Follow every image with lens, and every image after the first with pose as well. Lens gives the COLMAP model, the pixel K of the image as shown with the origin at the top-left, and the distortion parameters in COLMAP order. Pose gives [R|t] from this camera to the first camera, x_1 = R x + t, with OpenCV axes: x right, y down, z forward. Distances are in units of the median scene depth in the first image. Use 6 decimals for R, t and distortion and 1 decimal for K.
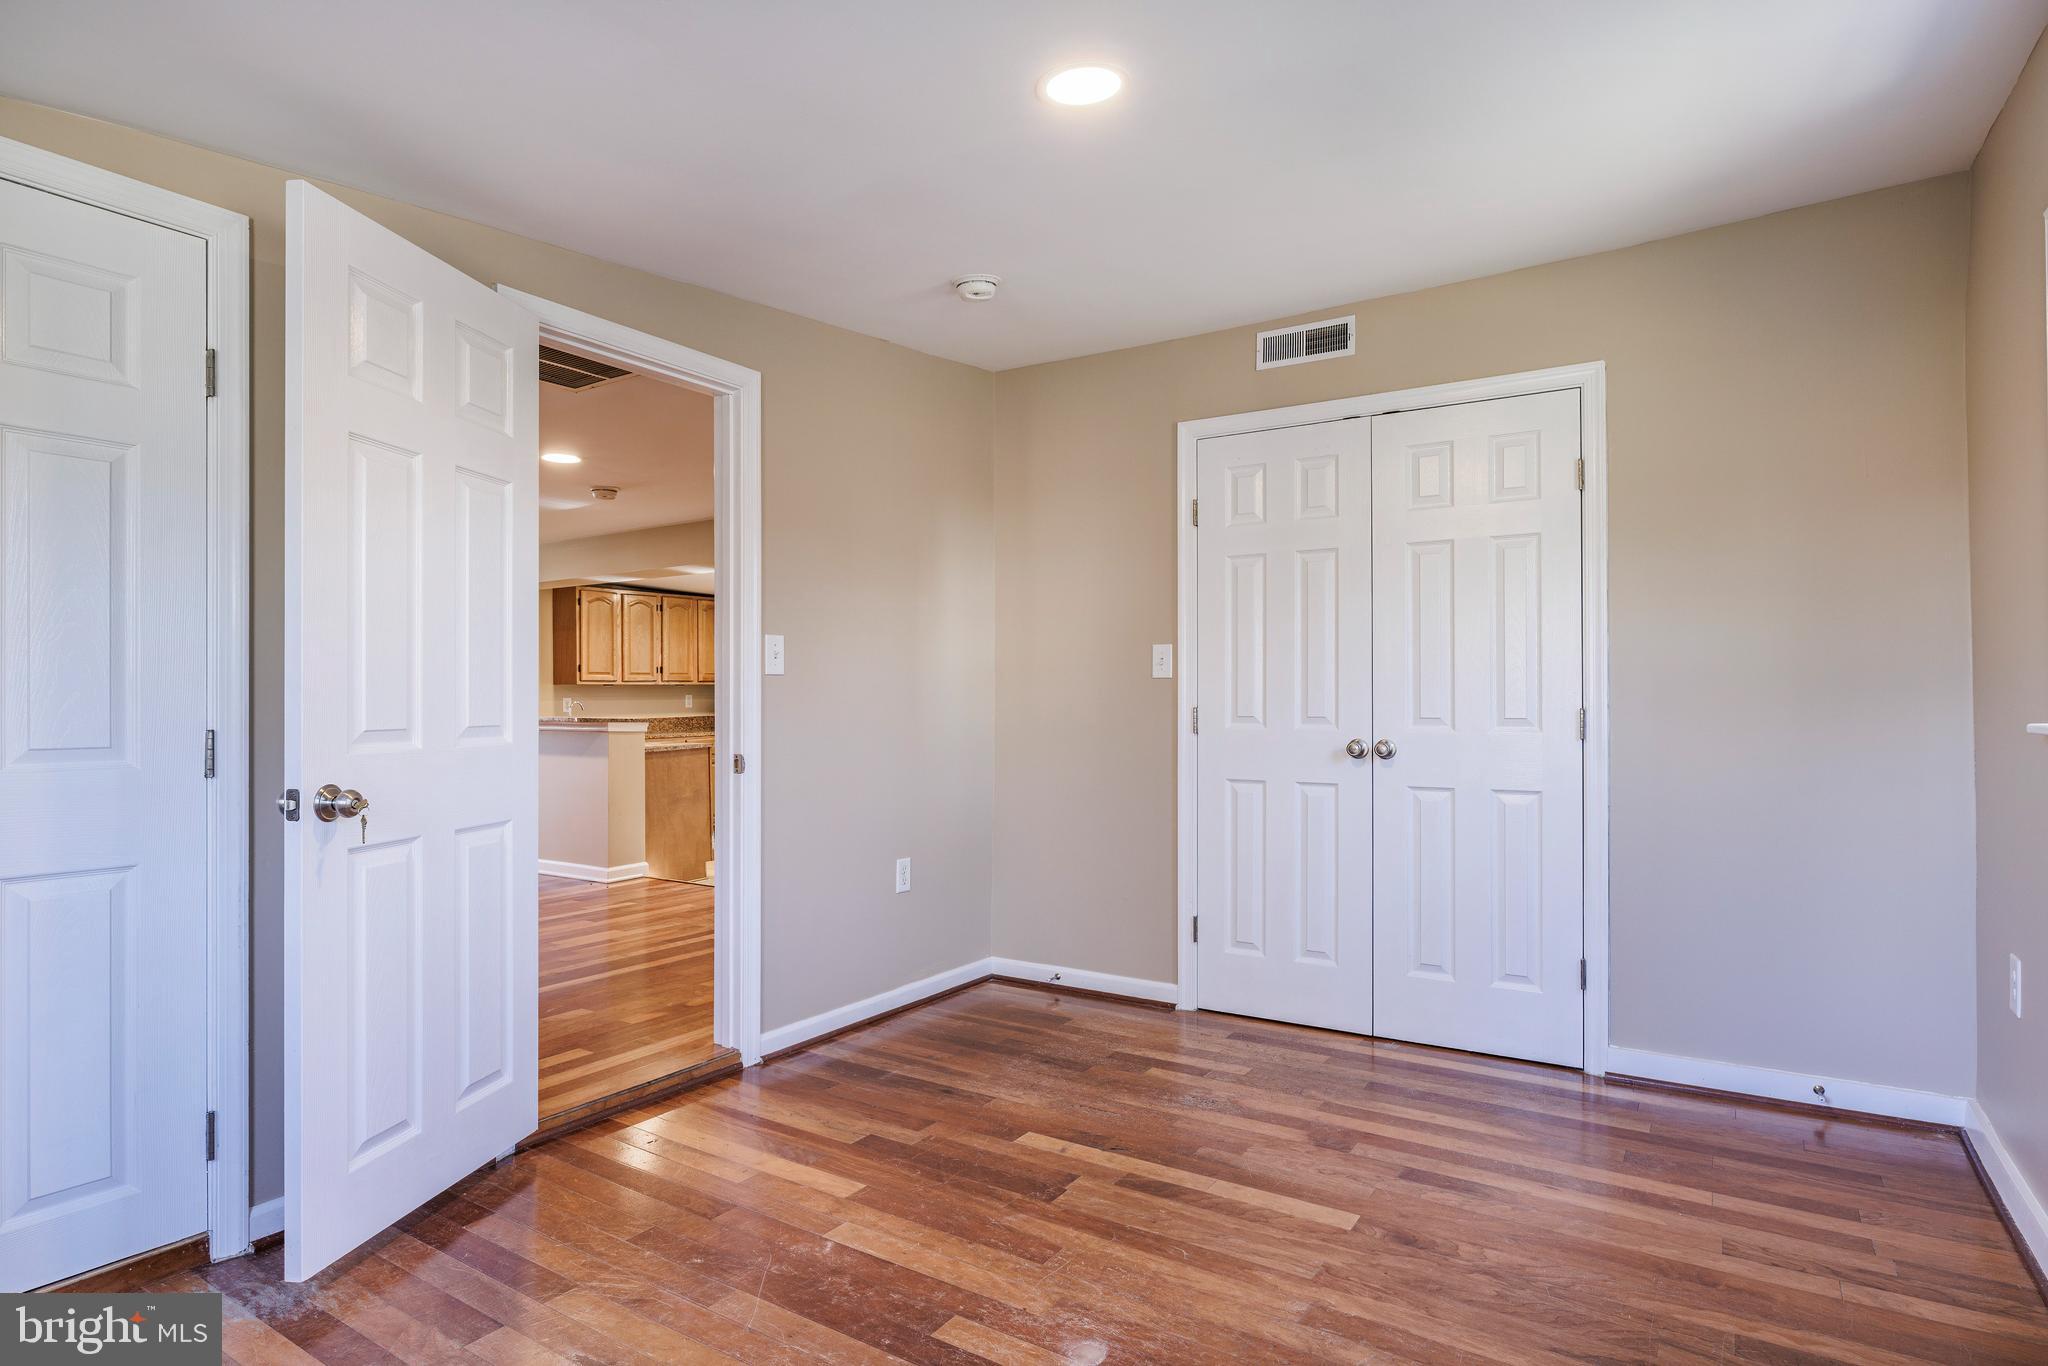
lens RADIAL K [[1124.8, 0, 1057.4], [0, 1124.8, 714.0], [0, 0, 1]] dist [0.000515, 0.001055]
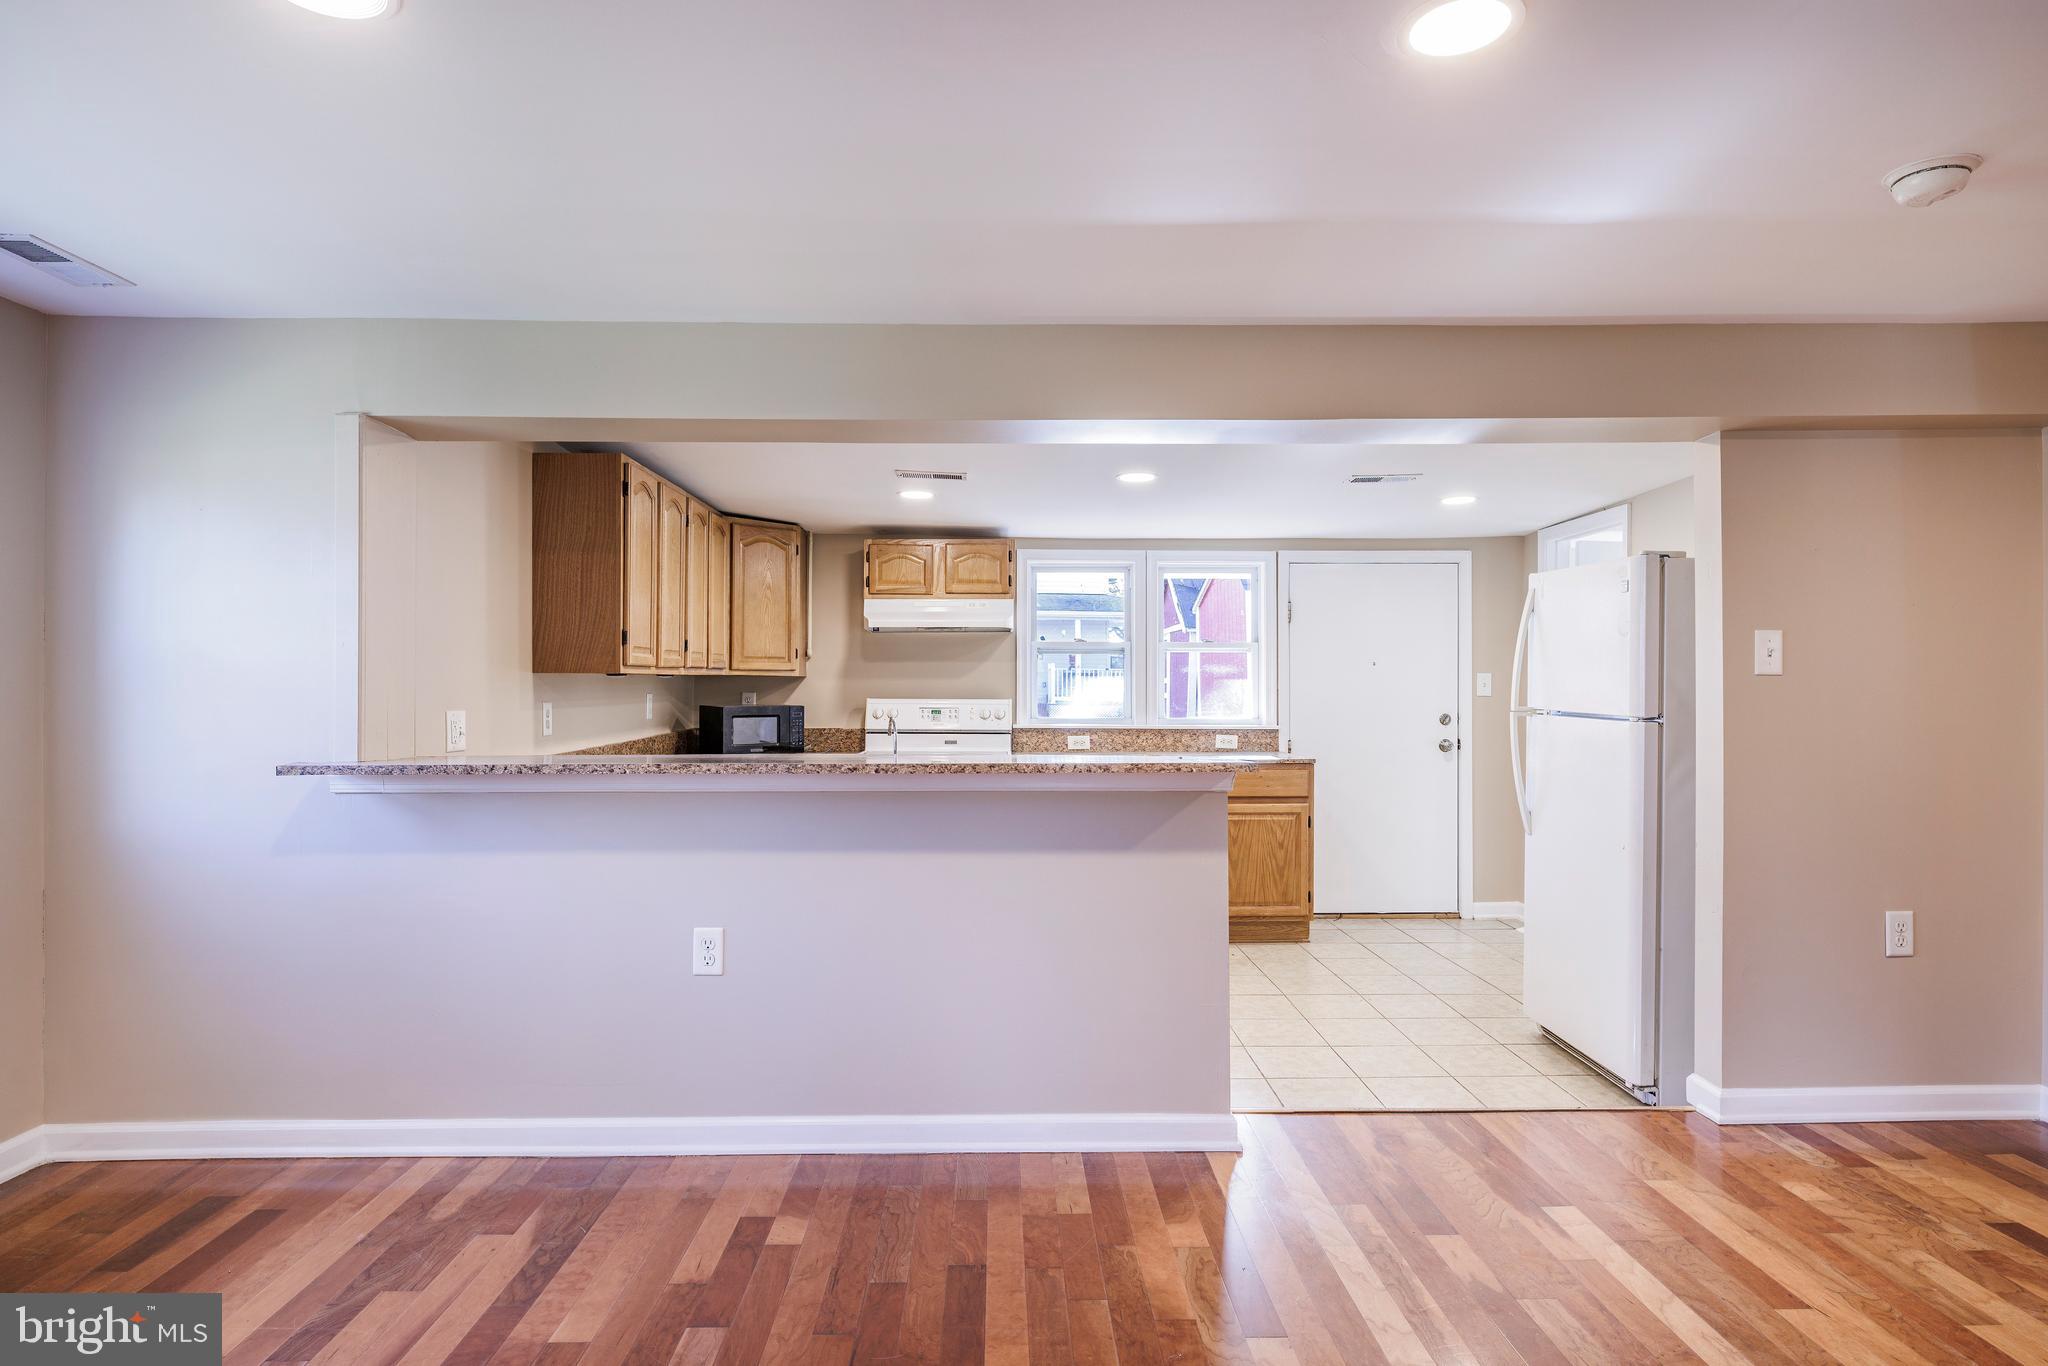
lens RADIAL K [[1188.2, 0, 998.0], [0, 1188.2, 698.9], [0, 0, 1]] dist [0.001608, -0.000777]
pose [[0.853724, -0.003690, 0.520713, -0.521529], [0.006378, 0.999974, -0.003370, -0.013081], [-0.520687, 0.006198, 0.853725, 0.491114]]
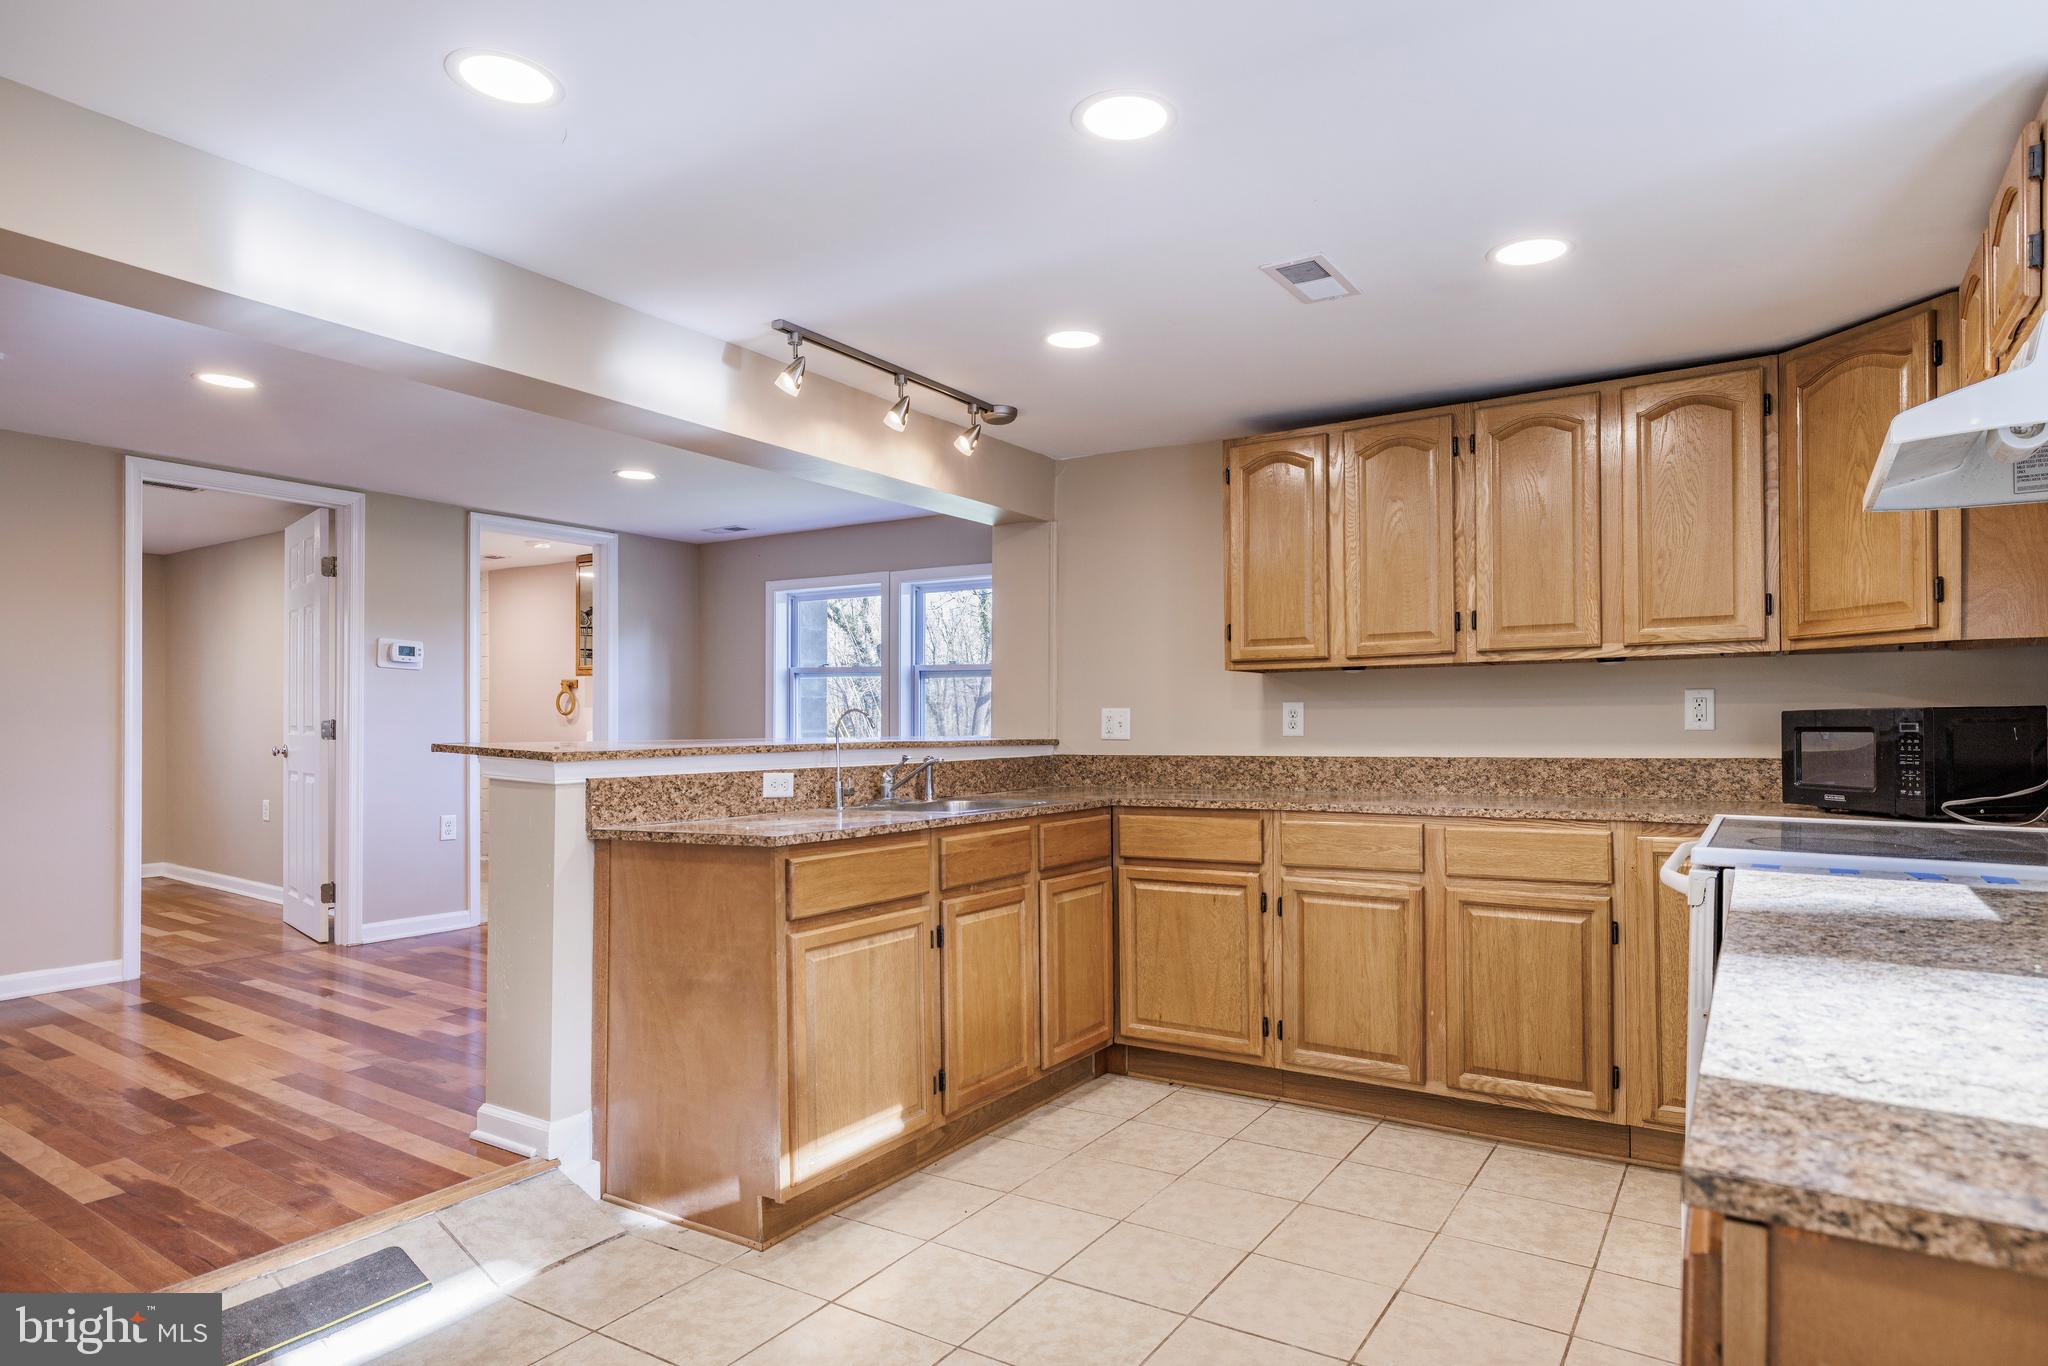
lens RADIAL K [[1107.7, 0, 1007.9], [0, 1107.7, 732.8], [0, 0, 1]] dist [0.000615, 0.000115]
pose [[-0.051106, 0.011567, -0.998626, 0.000325], [-0.015034, 0.999811, 0.012350, -0.006285], [0.998580, 0.015644, -0.050923, 0.897379]]
